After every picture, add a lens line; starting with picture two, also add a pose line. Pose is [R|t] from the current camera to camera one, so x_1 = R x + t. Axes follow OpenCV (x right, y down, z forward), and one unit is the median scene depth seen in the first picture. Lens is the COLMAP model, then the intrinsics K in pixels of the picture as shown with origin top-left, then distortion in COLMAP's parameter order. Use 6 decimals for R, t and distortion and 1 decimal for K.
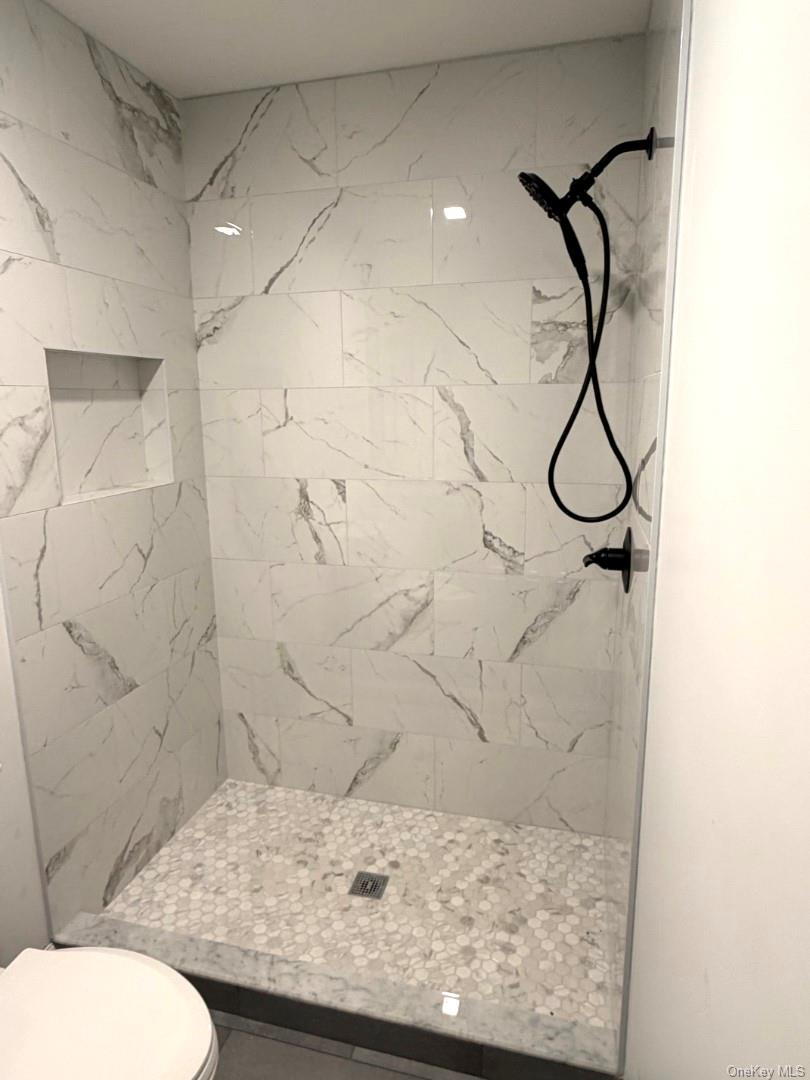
lens RADIAL K [[652.7, 0, 401.2], [0, 652.7, 544.0], [0, 0, 1]] dist [-0.026671, 0.008265]
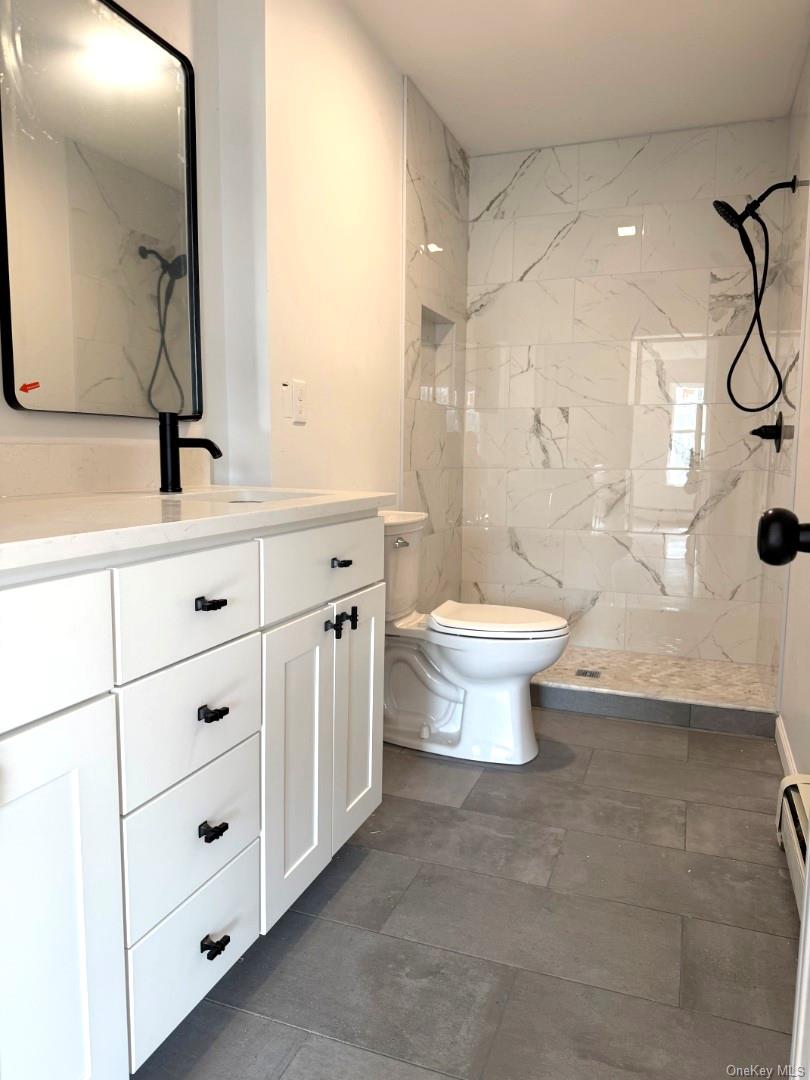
lens RADIAL K [[765.1, 0, 377.1], [0, 765.1, 562.6], [0, 0, 1]] dist [0.021359, -0.054975]
pose [[0.993351, 0.031575, -0.110710, -0.331634], [-0.040147, 0.996293, -0.076078, 0.420516], [0.107898, 0.080016, 0.990937, -0.755829]]
